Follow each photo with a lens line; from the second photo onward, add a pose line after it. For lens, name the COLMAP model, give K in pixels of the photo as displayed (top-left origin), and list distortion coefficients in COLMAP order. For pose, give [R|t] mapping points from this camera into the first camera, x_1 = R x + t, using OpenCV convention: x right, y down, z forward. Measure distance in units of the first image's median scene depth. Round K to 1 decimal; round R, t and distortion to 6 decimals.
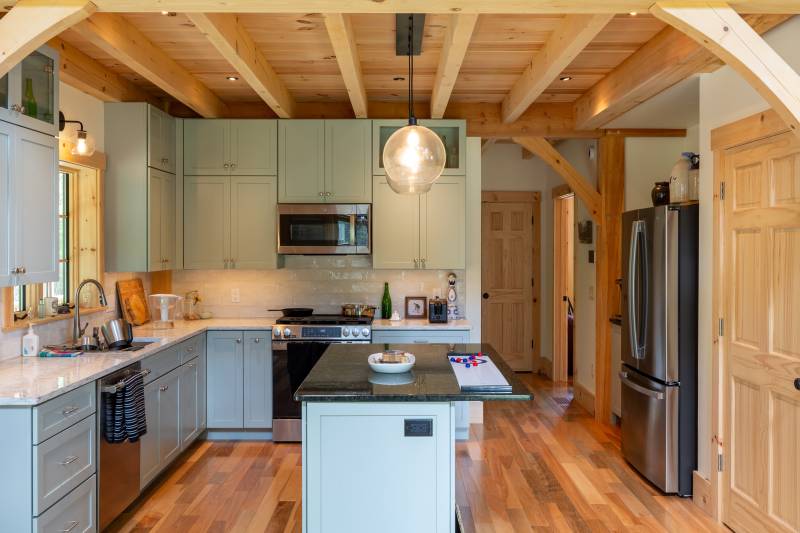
lens RADIAL K [[743.5, 0, 400.7], [0, 743.5, 264.3], [0, 0, 1]] dist [0.013963, 0.000000]
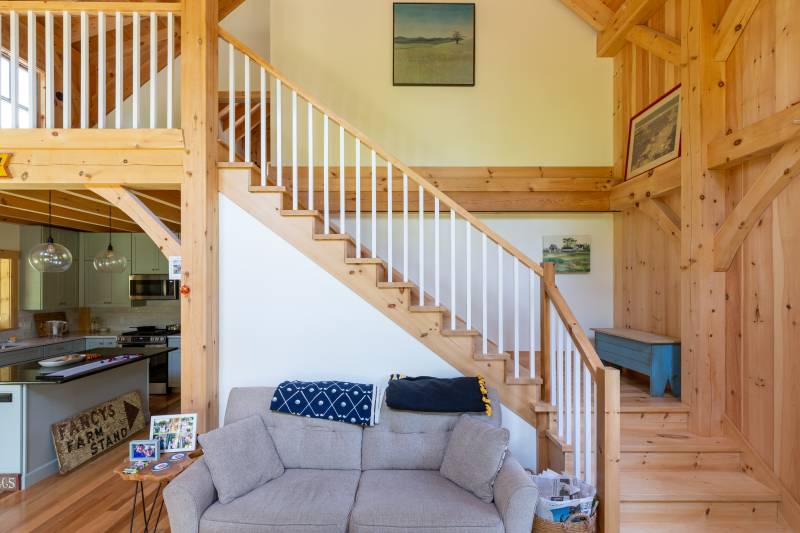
lens RADIAL K [[367.9, 0, 395.5], [0, 367.9, 283.4], [0, 0, 1]] dist [0.002974, 0.000094]
pose [[0.999765, -0.002568, -0.021531, 0.580061], [0.001925, 0.999553, -0.029831, -0.027195], [0.021598, 0.029782, 0.999323, 0.017076]]
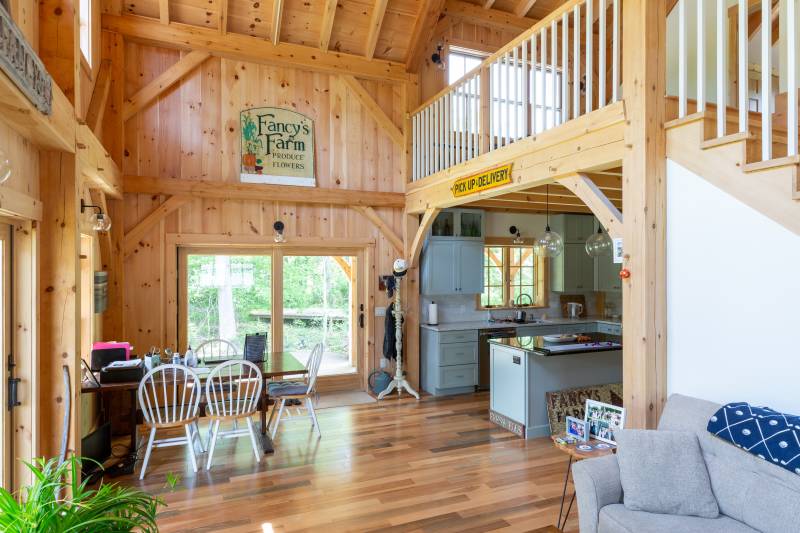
lens RADIAL K [[488.3, 0, 402.2], [0, 488.3, 269.6], [0, 0, 1]] dist [0.008745, -0.000281]
pose [[0.373274, -0.000329, -0.927721, 0.735011], [-0.022572, 0.999701, -0.009436, -0.027548], [0.927447, 0.024462, 0.373155, 0.024448]]
